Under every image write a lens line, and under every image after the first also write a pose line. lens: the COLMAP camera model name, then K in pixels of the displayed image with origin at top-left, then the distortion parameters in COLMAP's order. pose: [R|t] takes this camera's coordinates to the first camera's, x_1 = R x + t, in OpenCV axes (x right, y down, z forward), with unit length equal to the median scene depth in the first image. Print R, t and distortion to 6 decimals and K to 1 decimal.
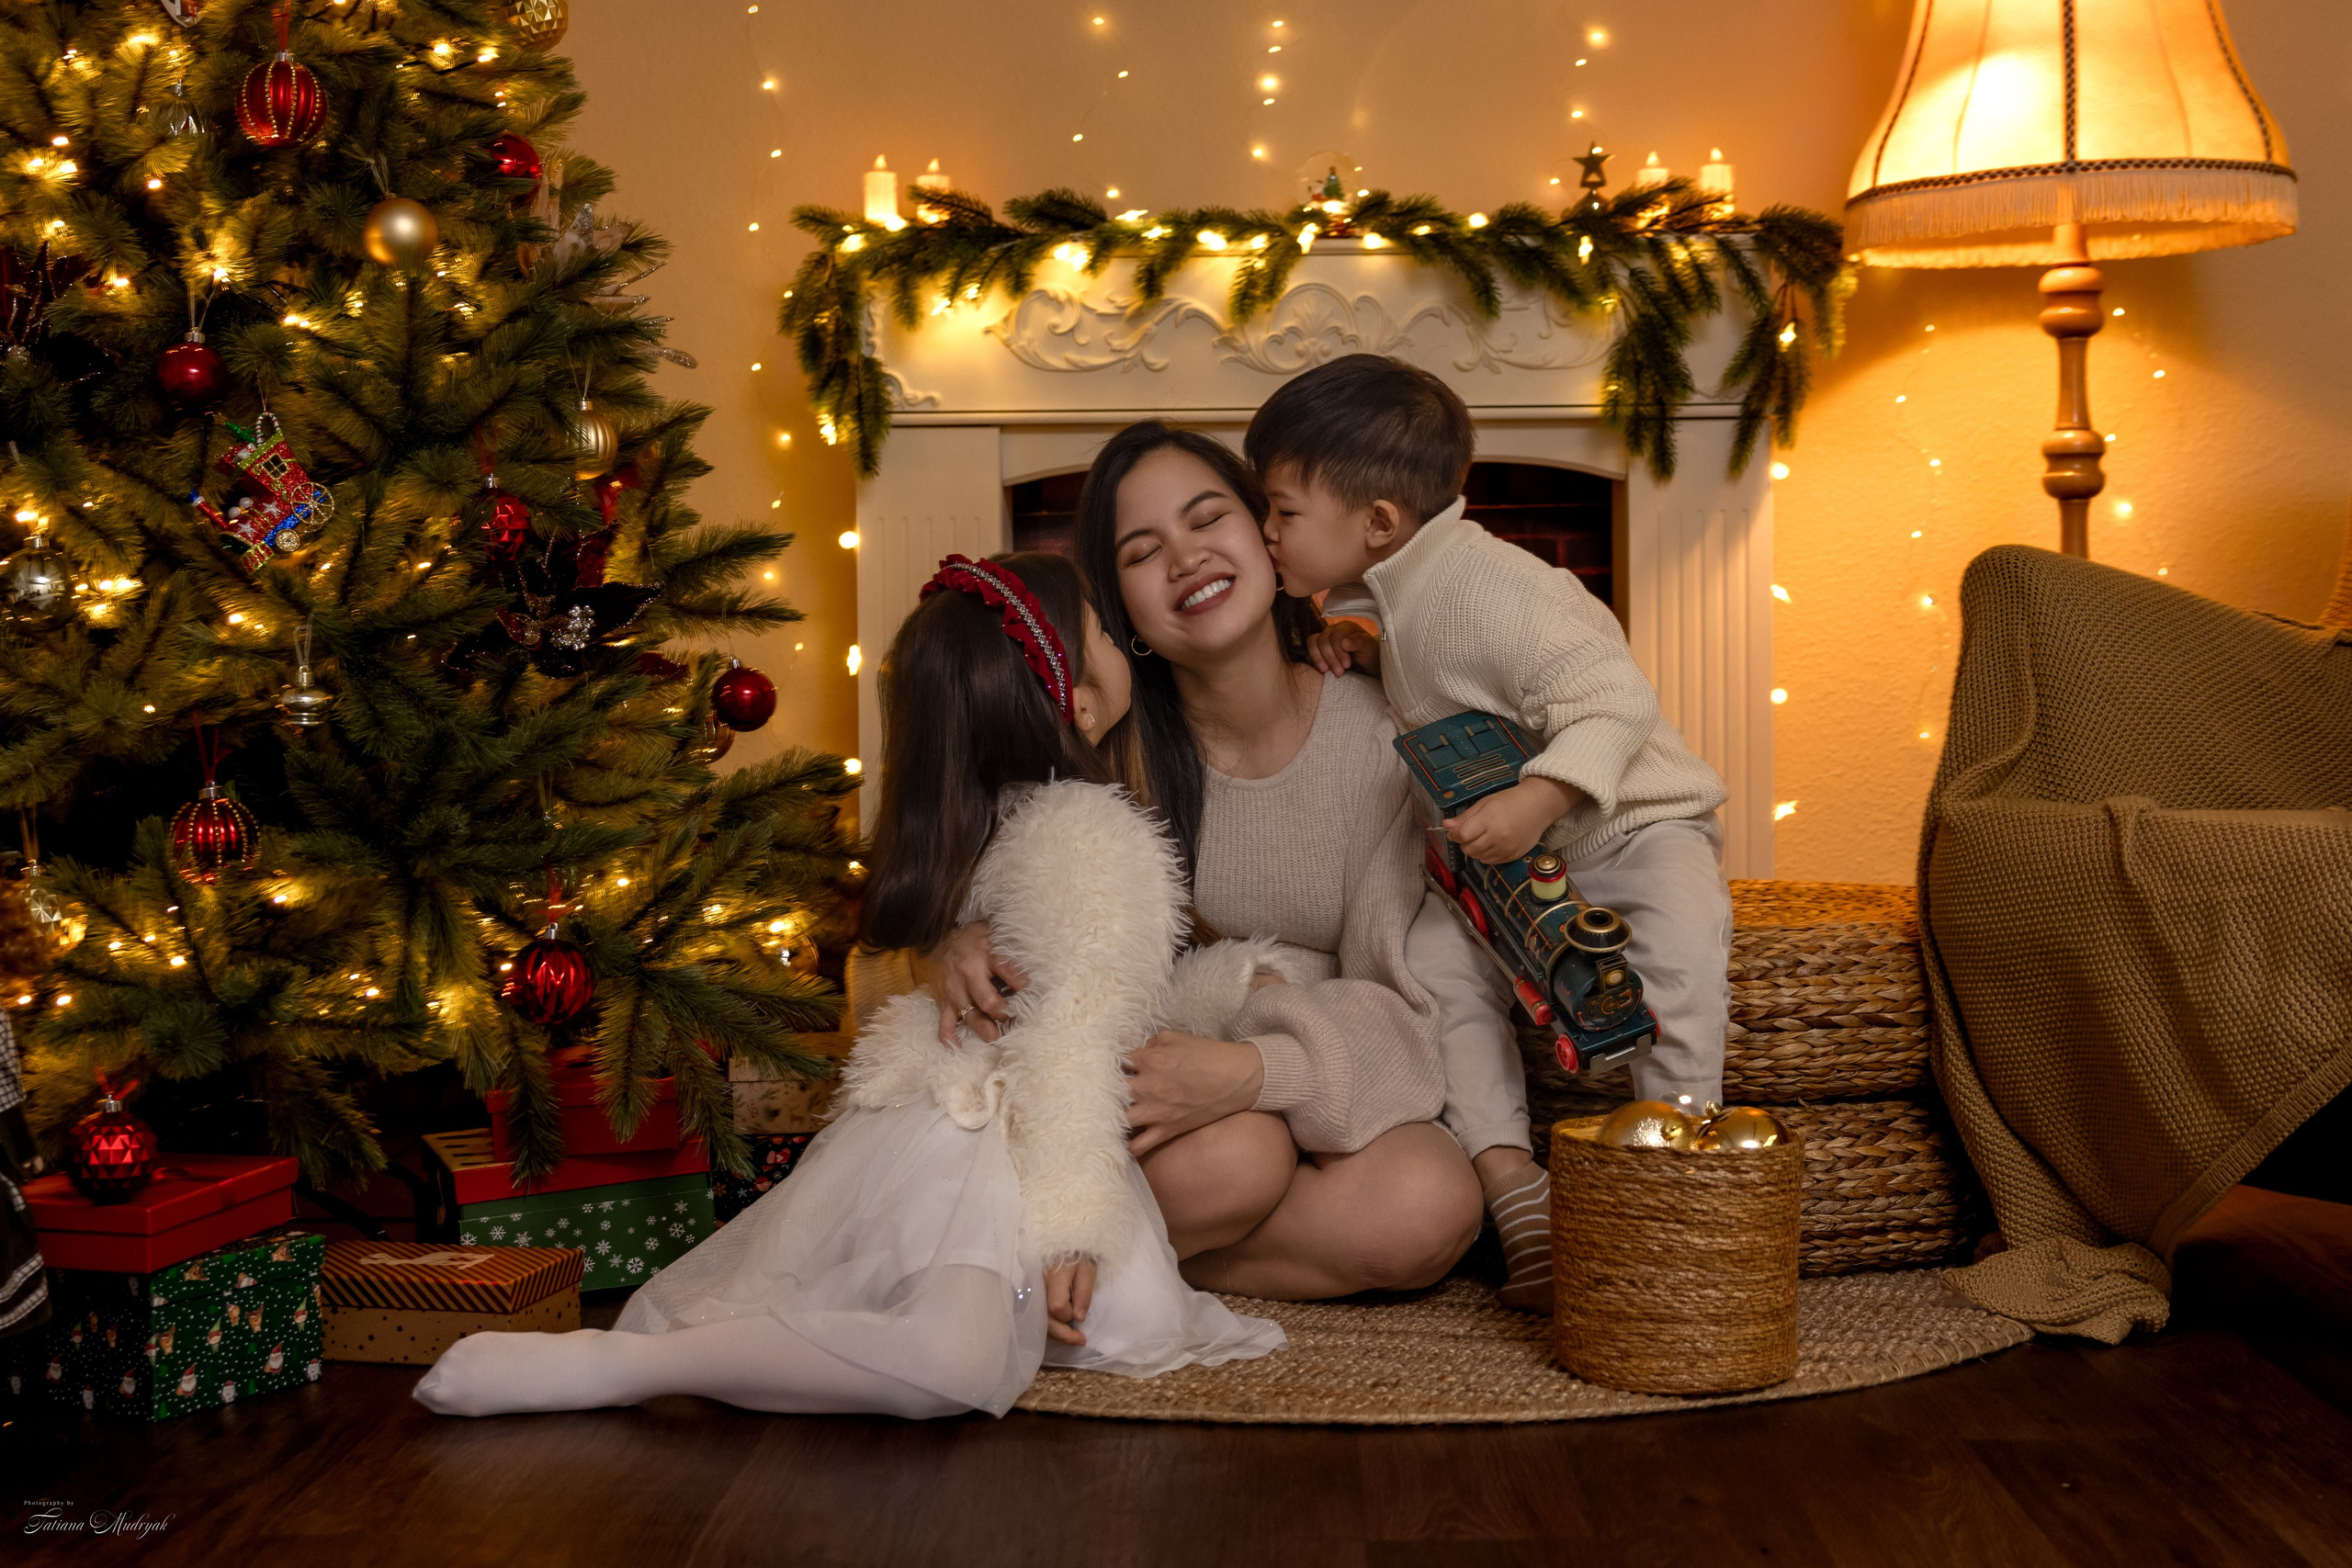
lens RADIAL K [[3191.1, 0, 1253.4], [0, 3191.1, 740.2], [0, 0, 1]] dist [0.016220, 0.019117]
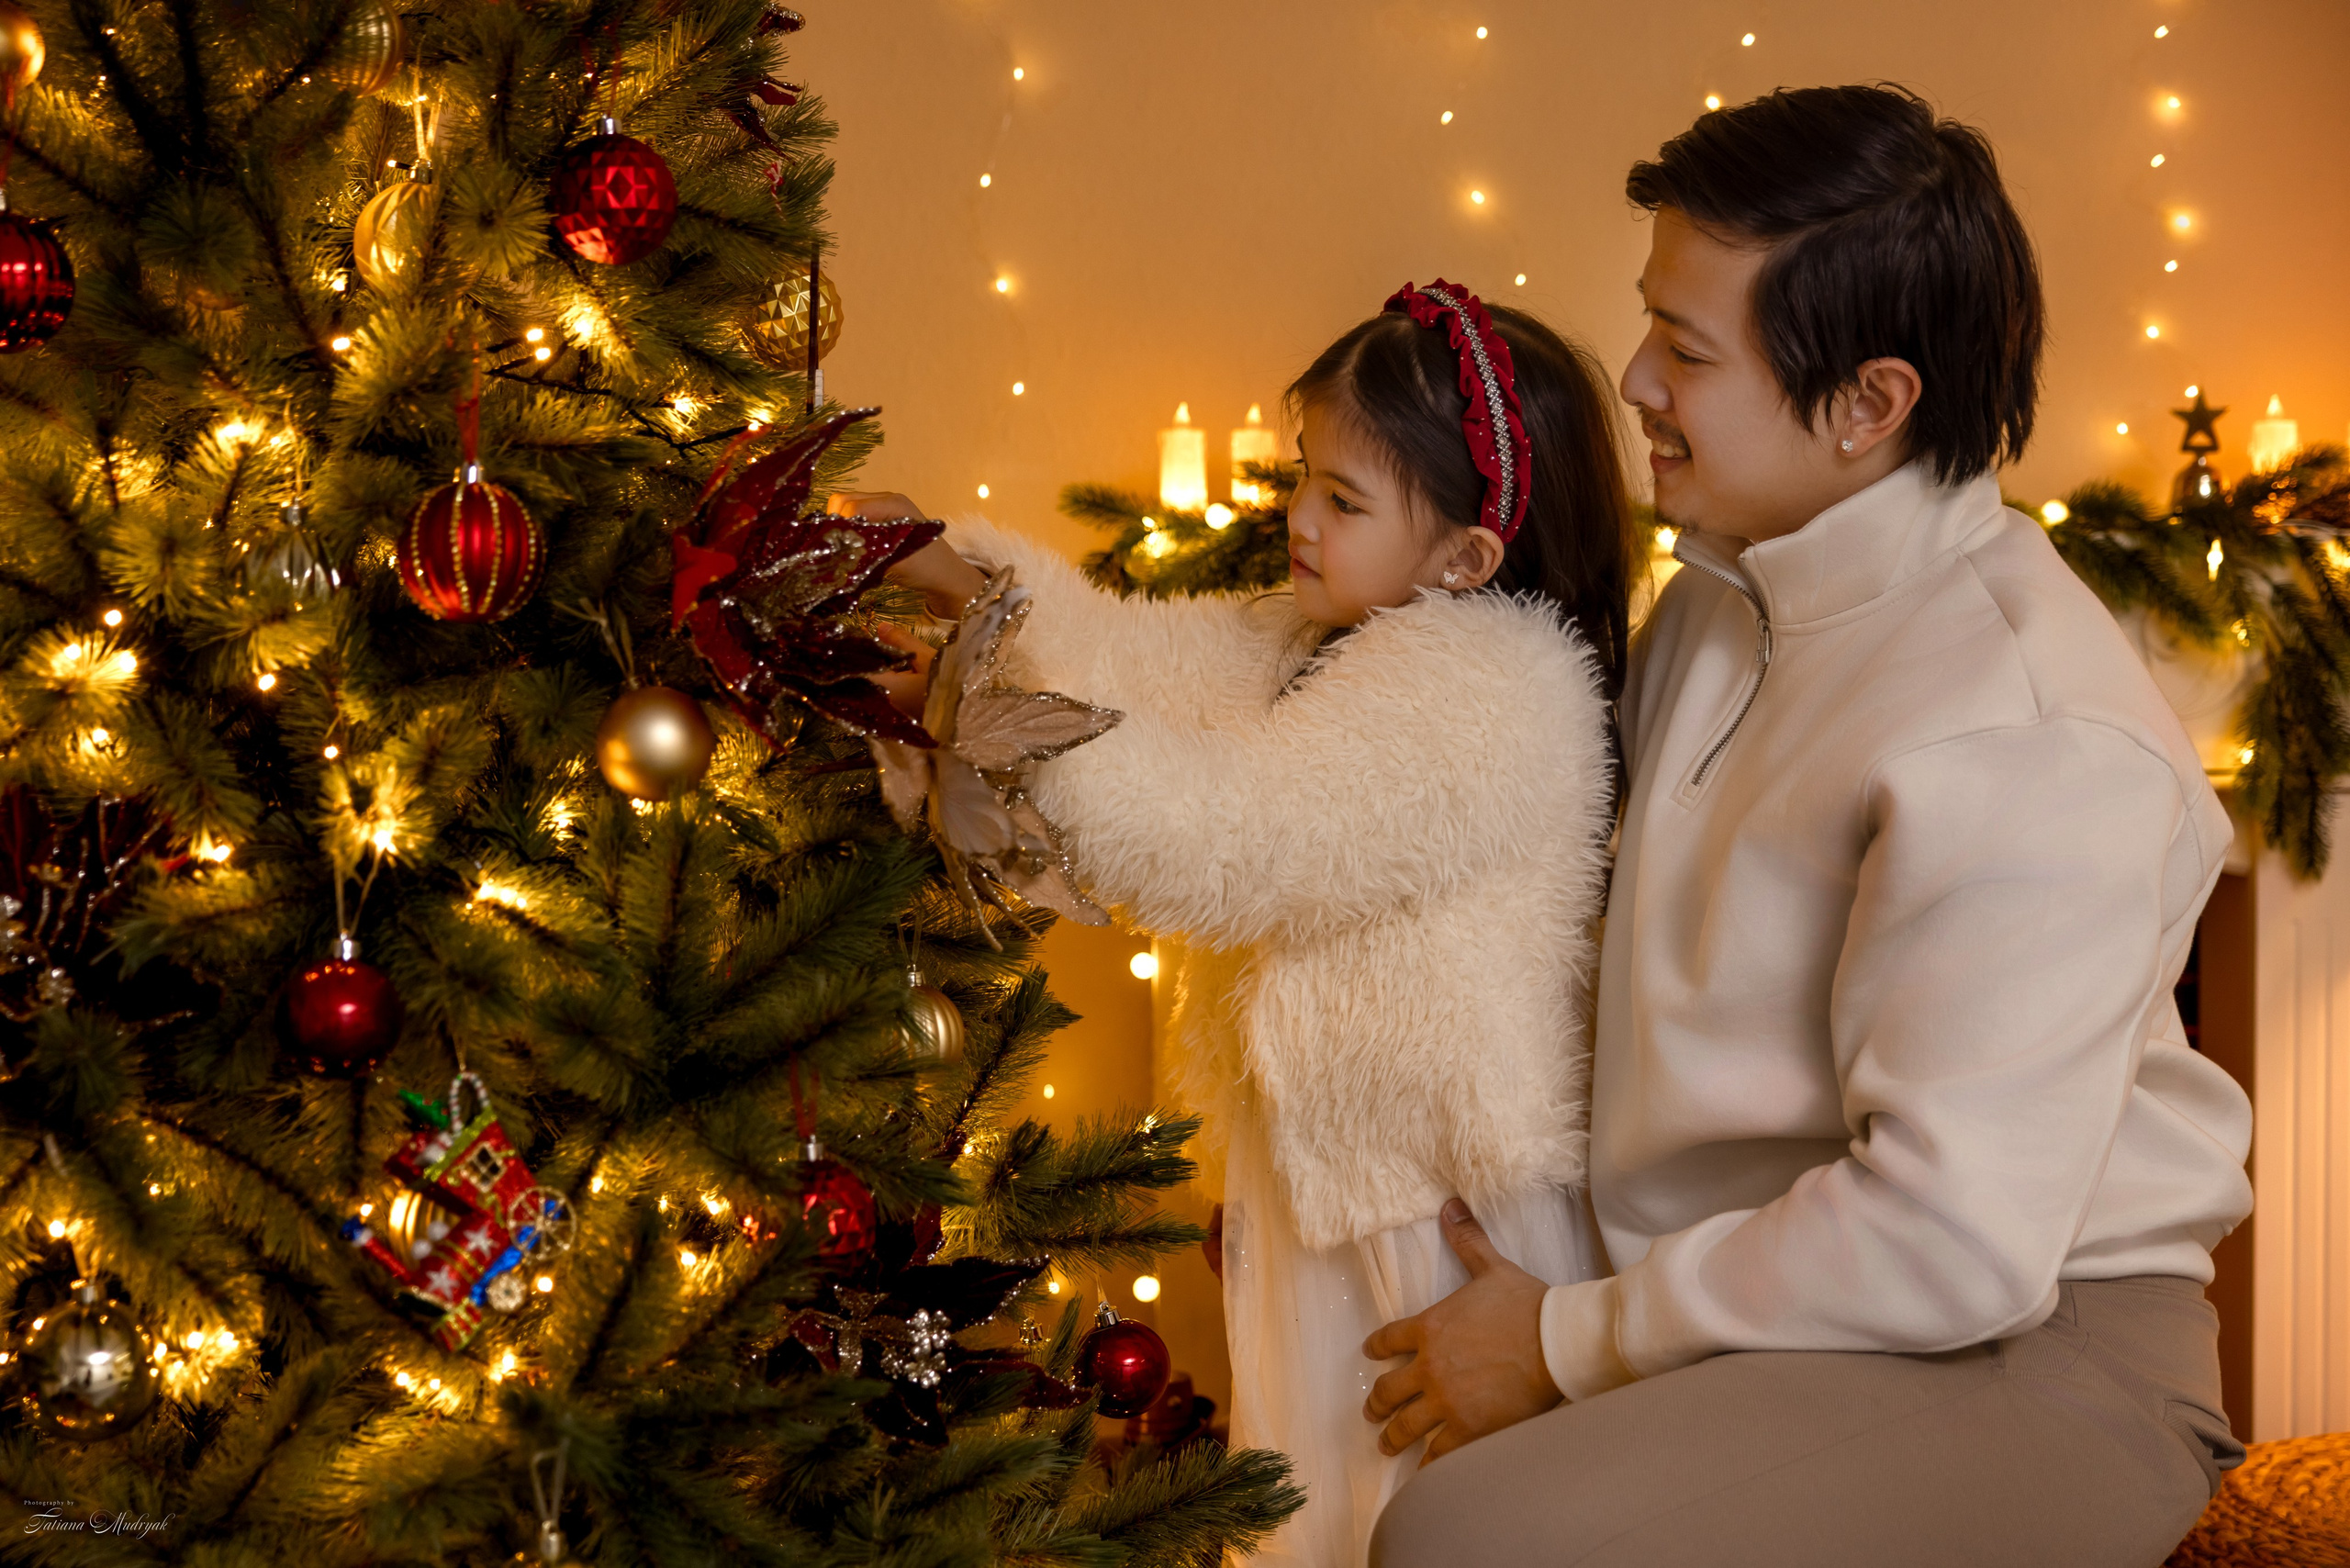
lens RADIAL K [[3698.1, 0, 1355.7], [0, 3698.1, 814.8], [0, 0, 1]] dist [0.014110, 0.109297]
pose [[0.998969, -0.002527, 0.045323, -0.145929], [0.001204, 0.999573, 0.029195, -0.148266], [-0.045378, -0.029110, 0.998546, 0.244084]]
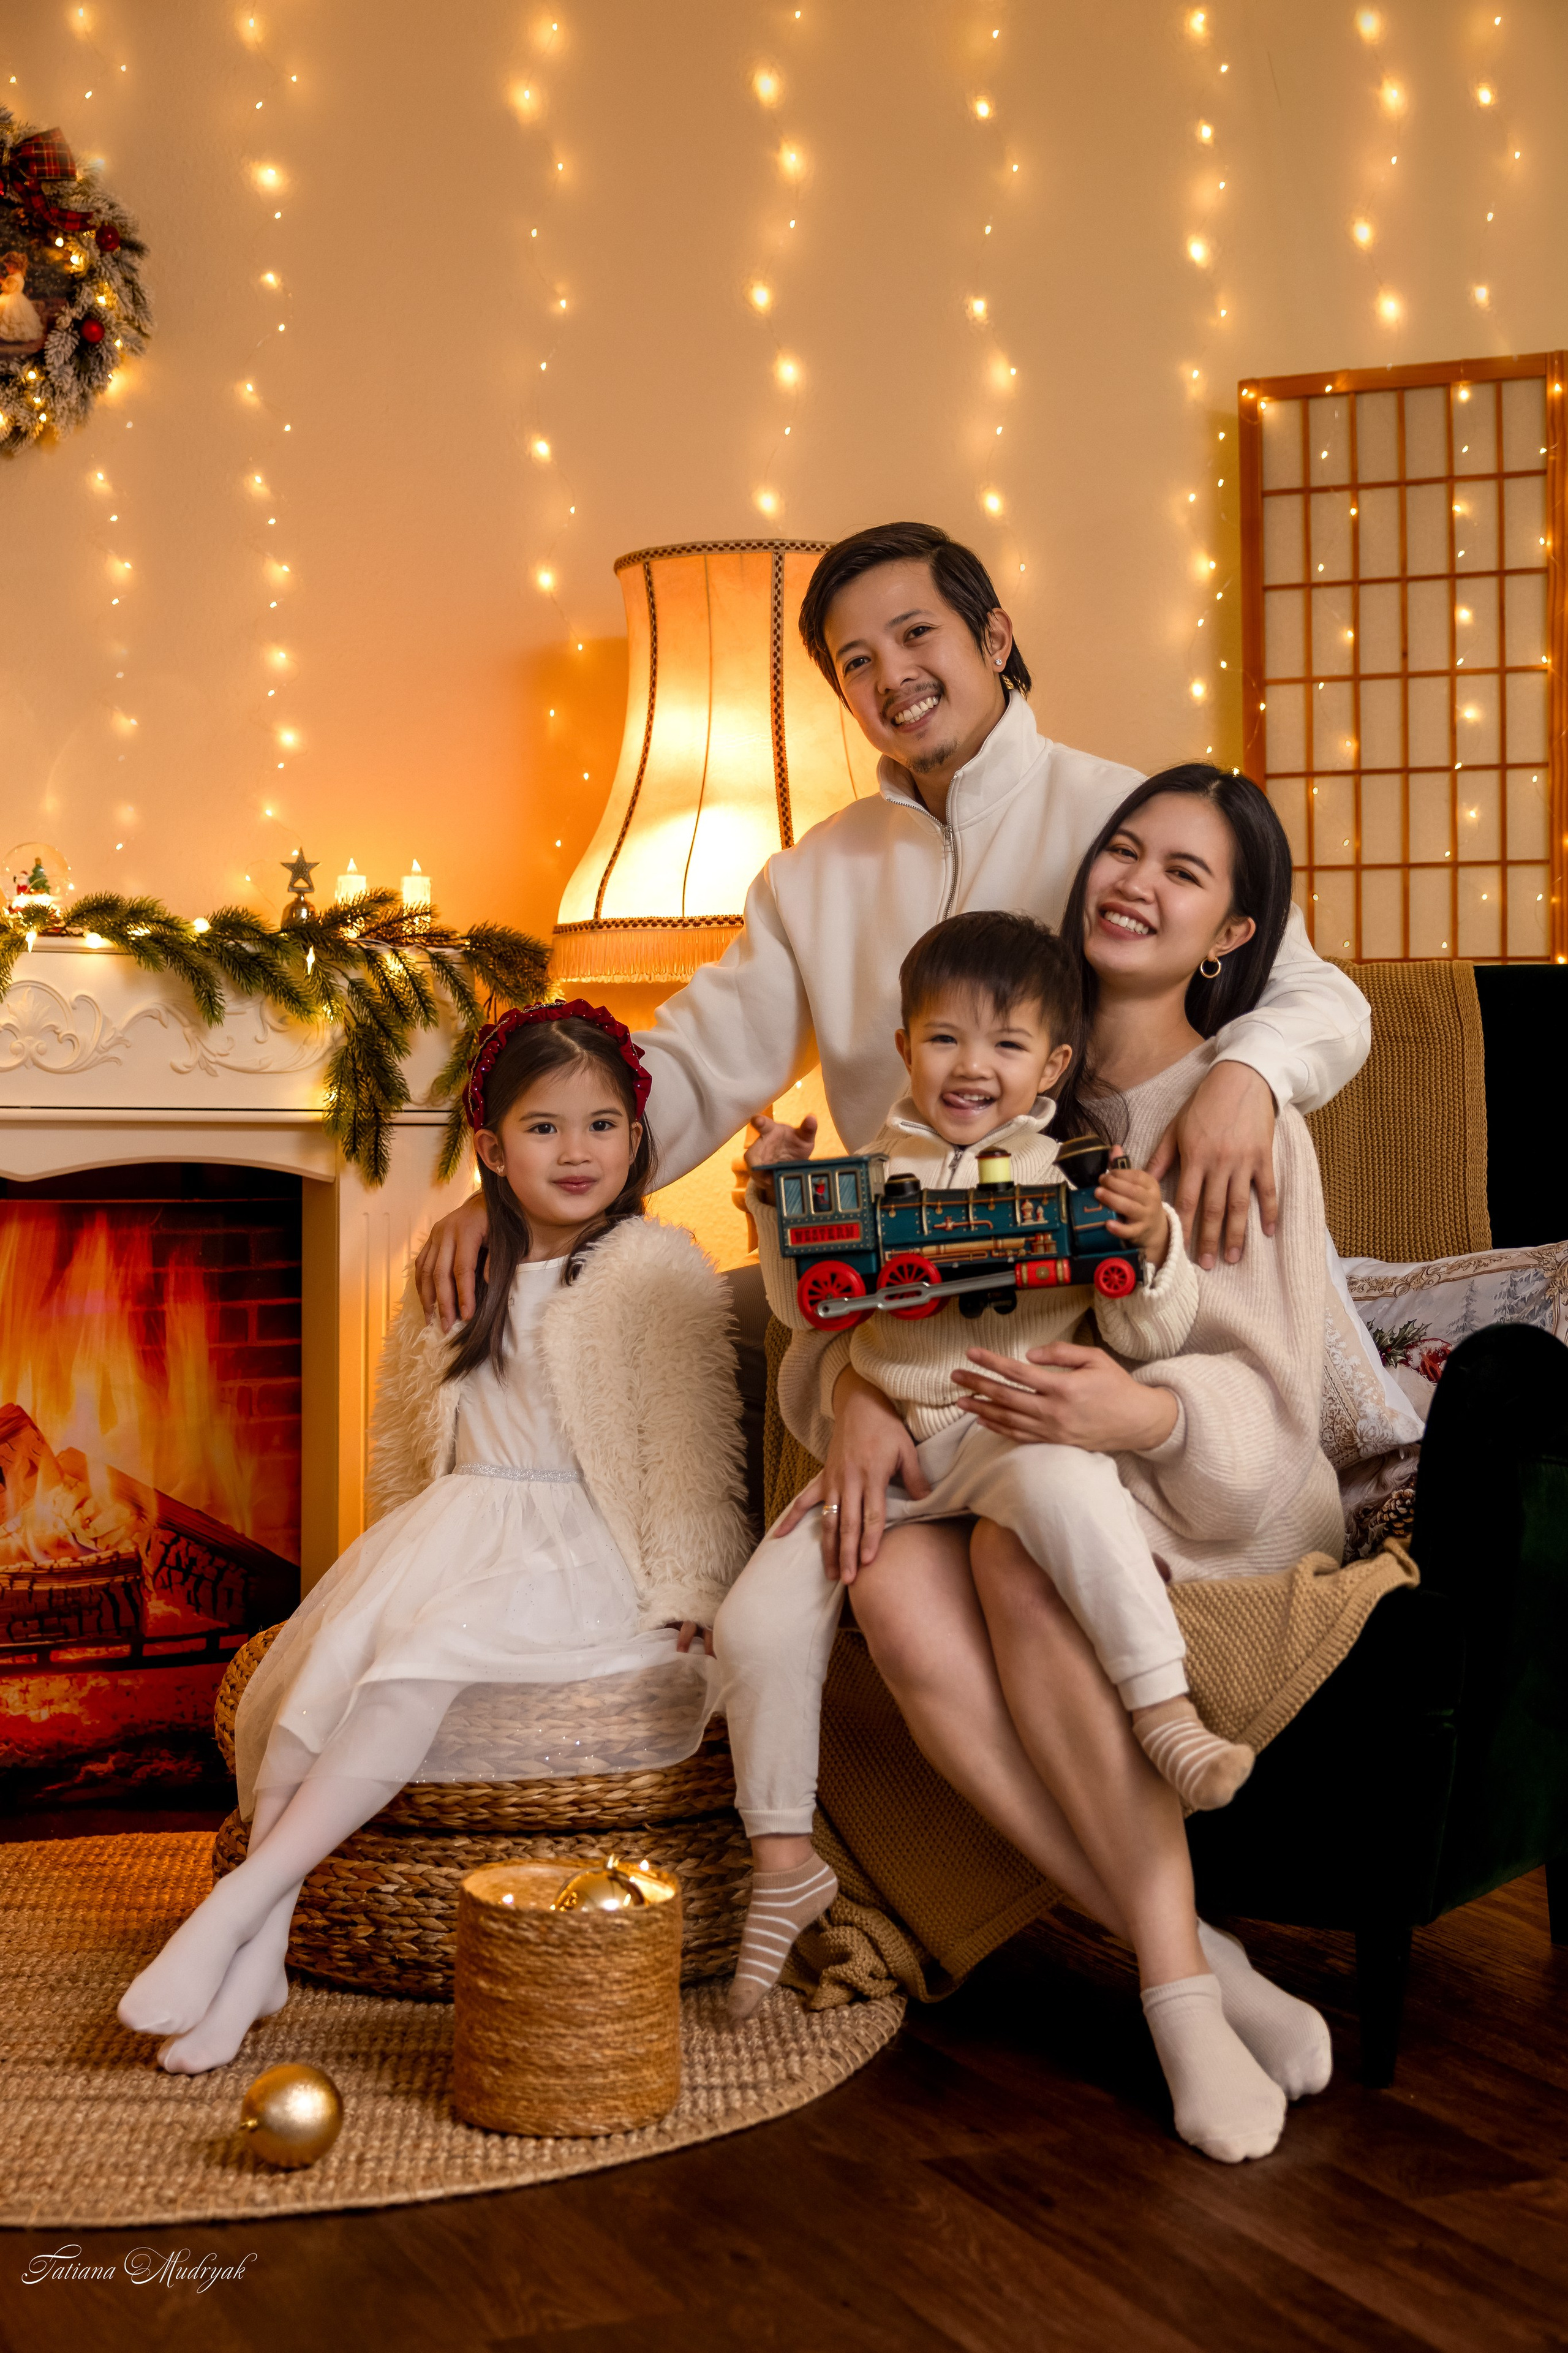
lens RADIAL K [[3238.4, 0, 785.3], [0, 3238.4, 1229.0], [0, 0, 1]] dist [0.019104, 0.048398]
pose [[0.918050, 0.004592, 0.396438, -0.202112], [0.000140, 0.999929, -0.011908, -0.067777], [-0.396464, 0.010987, 0.917984, -0.009210]]
